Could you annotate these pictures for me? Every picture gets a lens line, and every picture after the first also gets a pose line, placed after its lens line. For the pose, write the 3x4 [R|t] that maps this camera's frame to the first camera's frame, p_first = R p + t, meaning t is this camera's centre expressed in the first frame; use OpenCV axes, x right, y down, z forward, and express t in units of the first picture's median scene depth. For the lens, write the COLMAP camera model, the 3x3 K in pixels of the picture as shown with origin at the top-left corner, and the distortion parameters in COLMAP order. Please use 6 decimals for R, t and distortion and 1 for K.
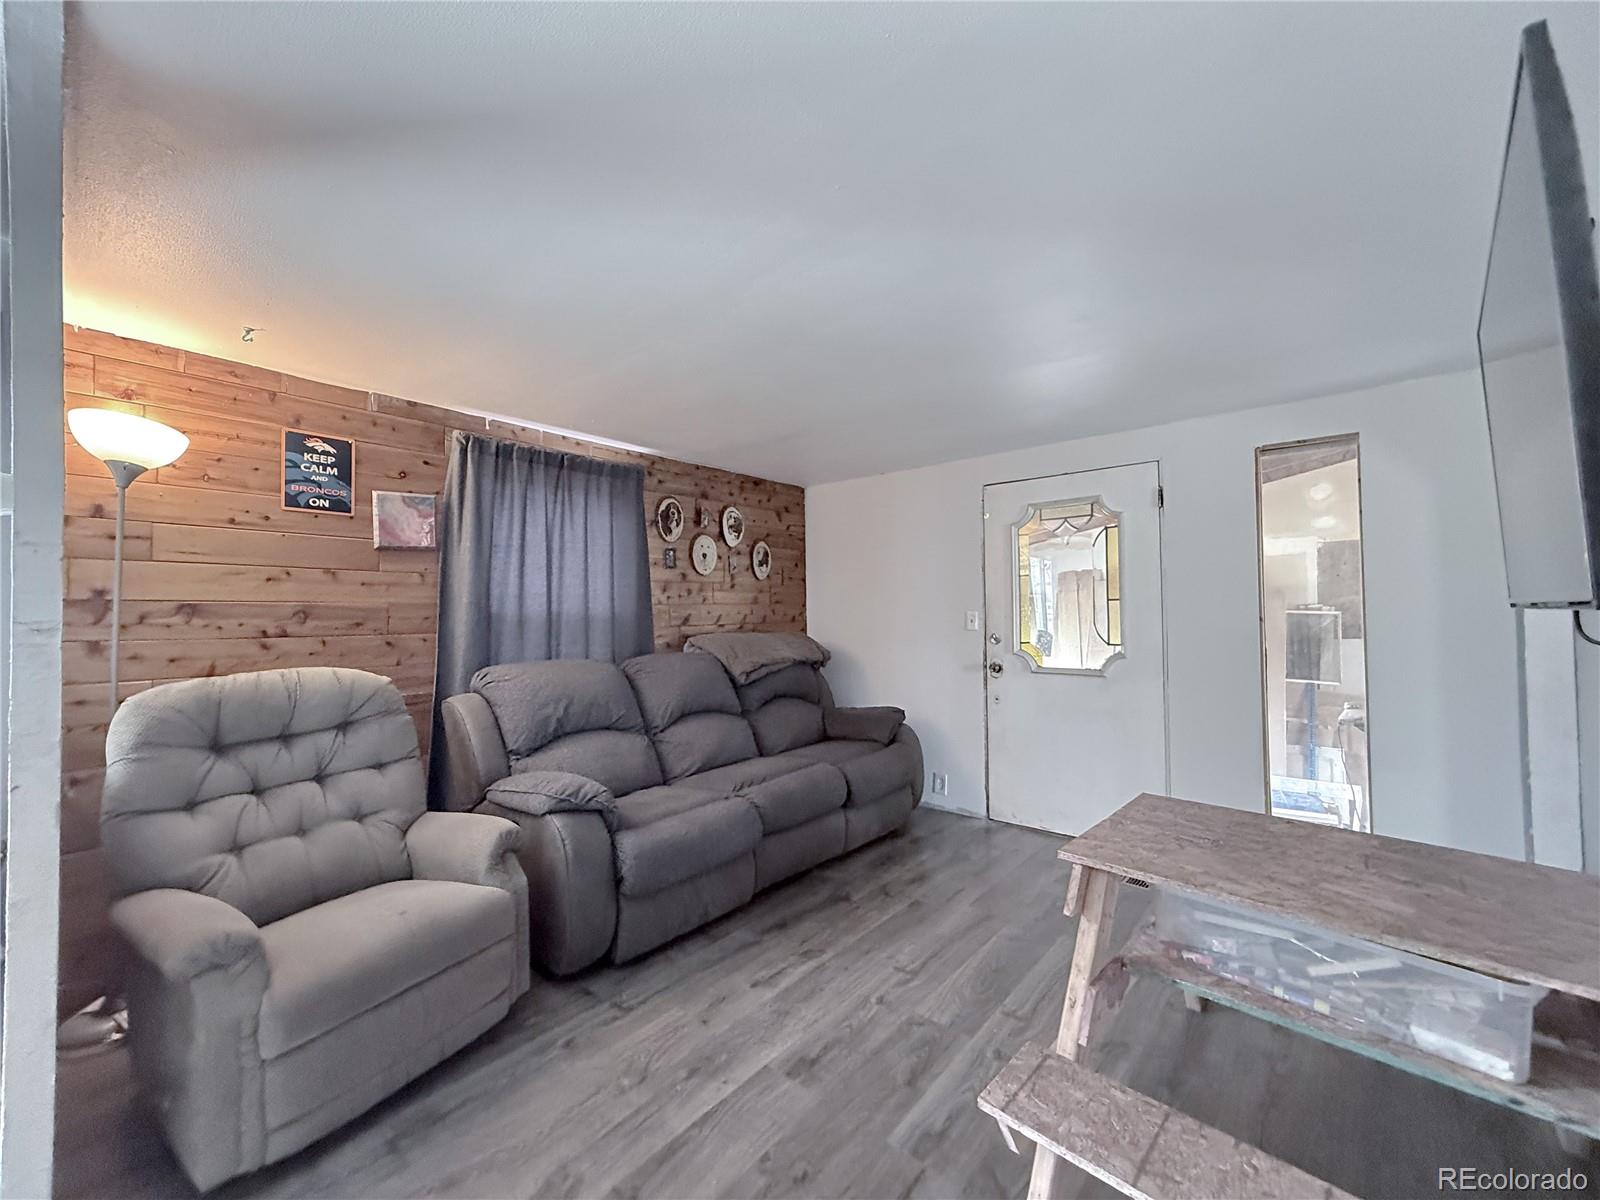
lens RADIAL K [[633.2, 0, 794.5], [0, 633.2, 599.7], [0, 0, 1]] dist [0.001768, 0.000109]
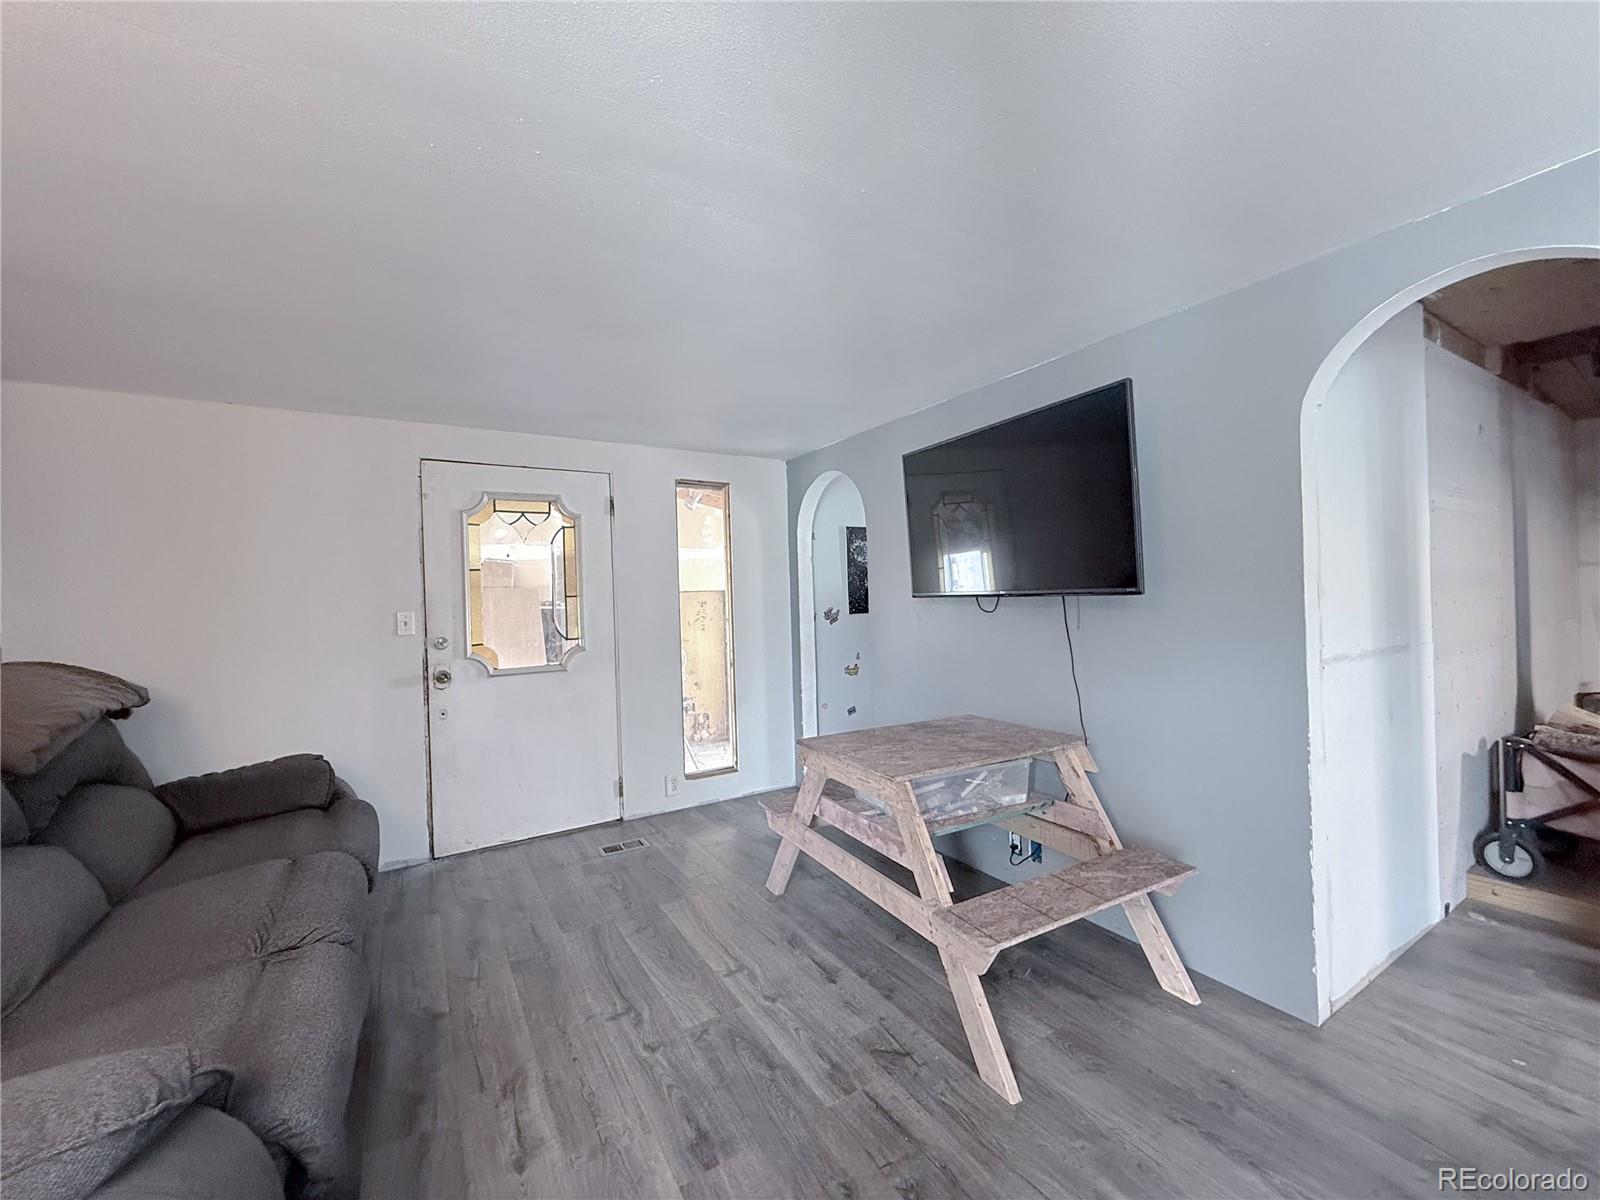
lens RADIAL K [[633.2, 0, 794.5], [0, 633.2, 599.7], [0, 0, 1]] dist [0.001768, 0.000109]
pose [[0.303893, -0.005496, 0.952690, -0.394346], [0.007608, 0.999965, 0.003342, 0.004871], [-0.952676, 0.006233, 0.303924, 0.332414]]
